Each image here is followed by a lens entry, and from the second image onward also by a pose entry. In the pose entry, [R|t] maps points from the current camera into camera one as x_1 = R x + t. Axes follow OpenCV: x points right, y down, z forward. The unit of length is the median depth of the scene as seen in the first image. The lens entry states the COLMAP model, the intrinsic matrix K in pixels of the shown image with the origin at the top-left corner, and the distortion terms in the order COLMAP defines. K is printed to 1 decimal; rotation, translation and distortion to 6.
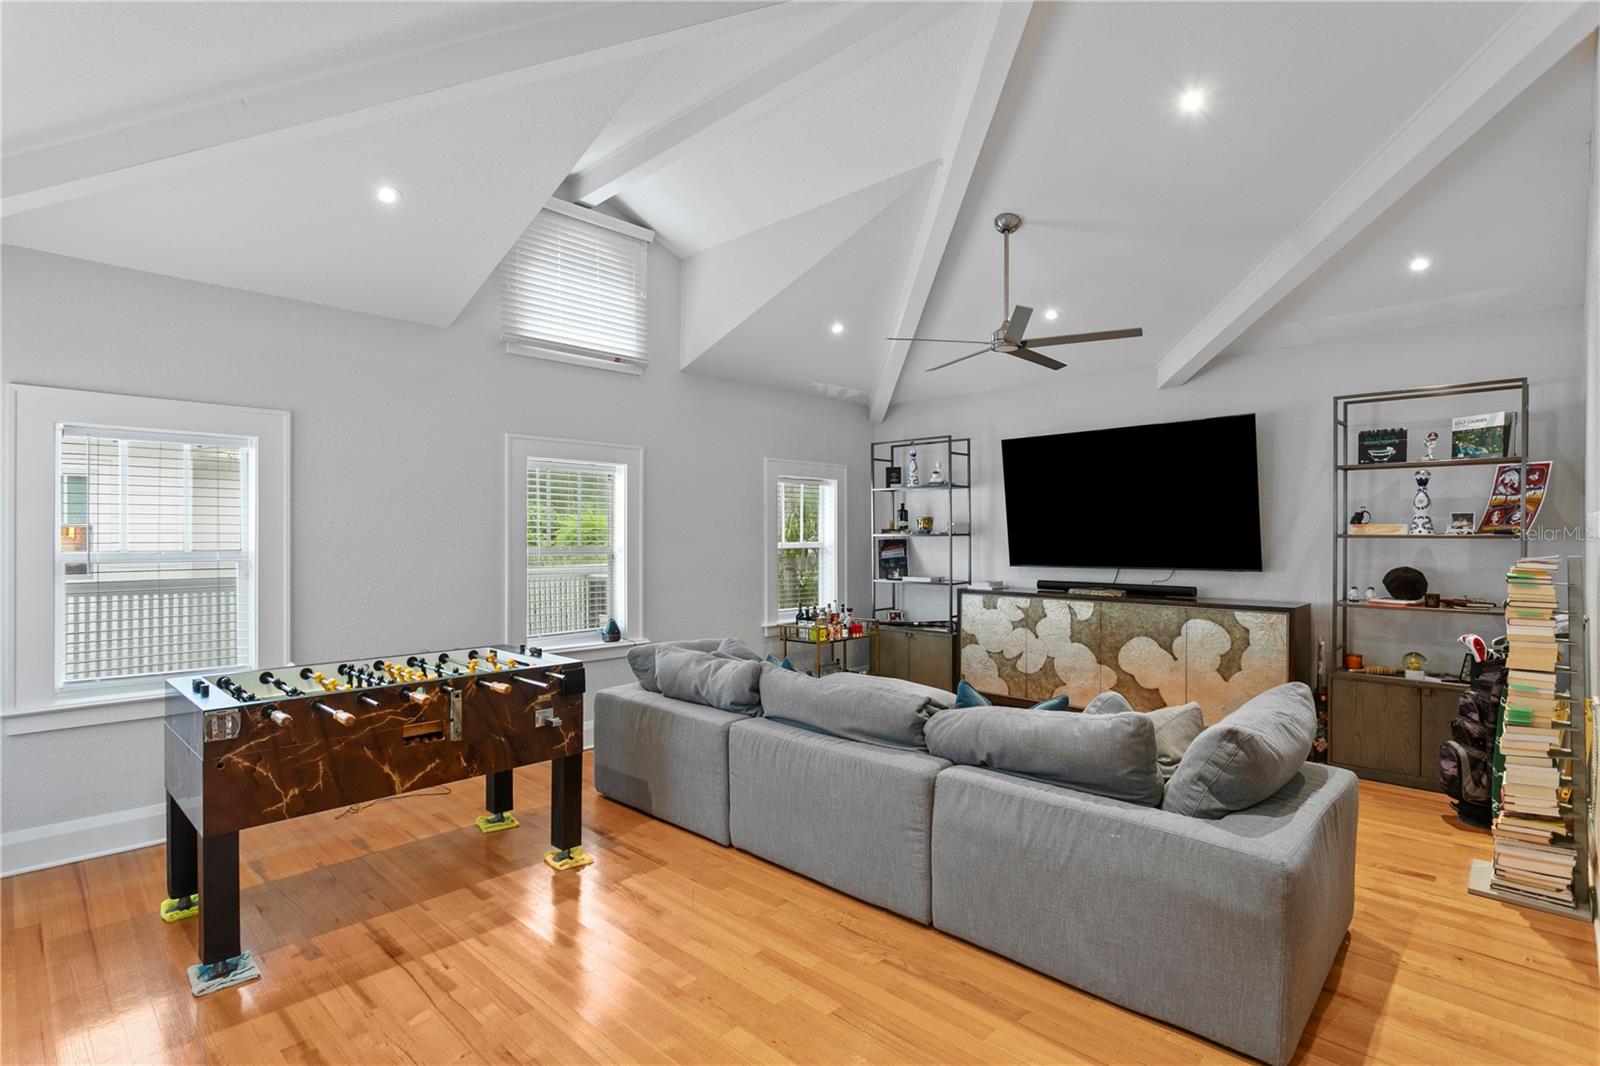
lens RADIAL K [[788.1, 0, 798.2], [0, 788.1, 539.5], [0, 0, 1]] dist [-0.015650, 0.009716]
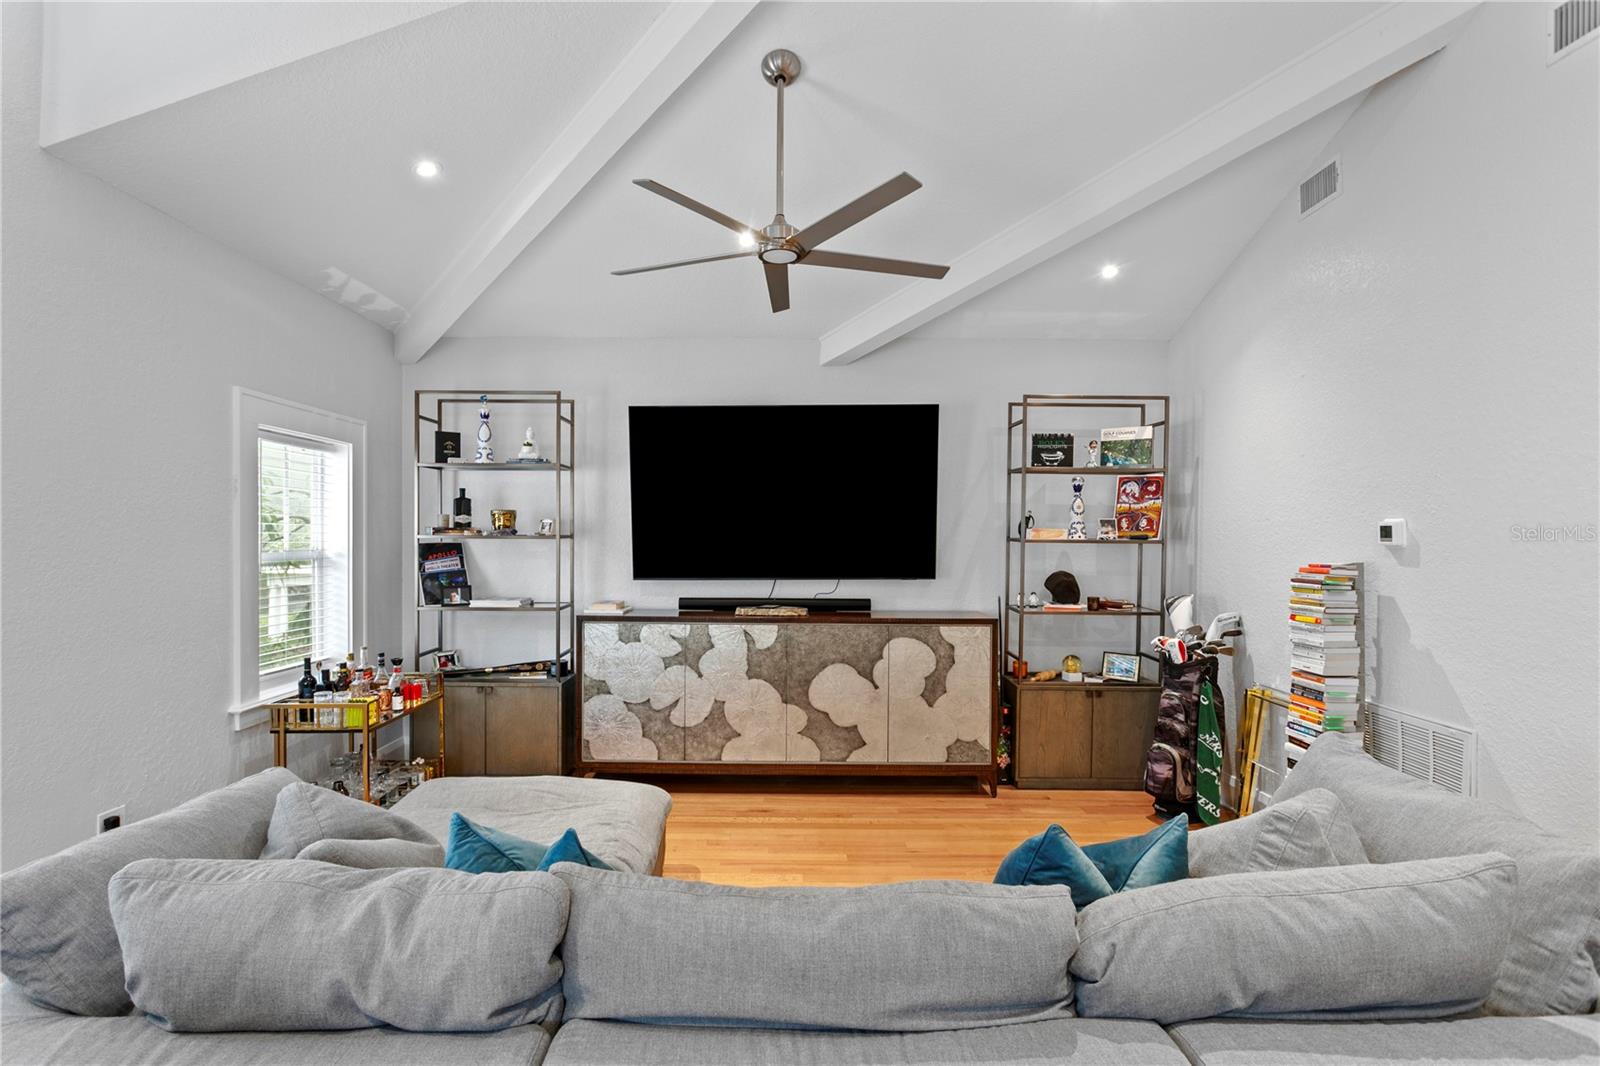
lens RADIAL K [[788.1, 0, 798.2], [0, 788.1, 539.5], [0, 0, 1]] dist [-0.015650, 0.009716]
pose [[0.722372, 0.002560, 0.691500, -0.150596], [-0.001465, 0.999997, -0.002171, -0.003001], [-0.691503, 0.000555, 0.722374, 0.425991]]
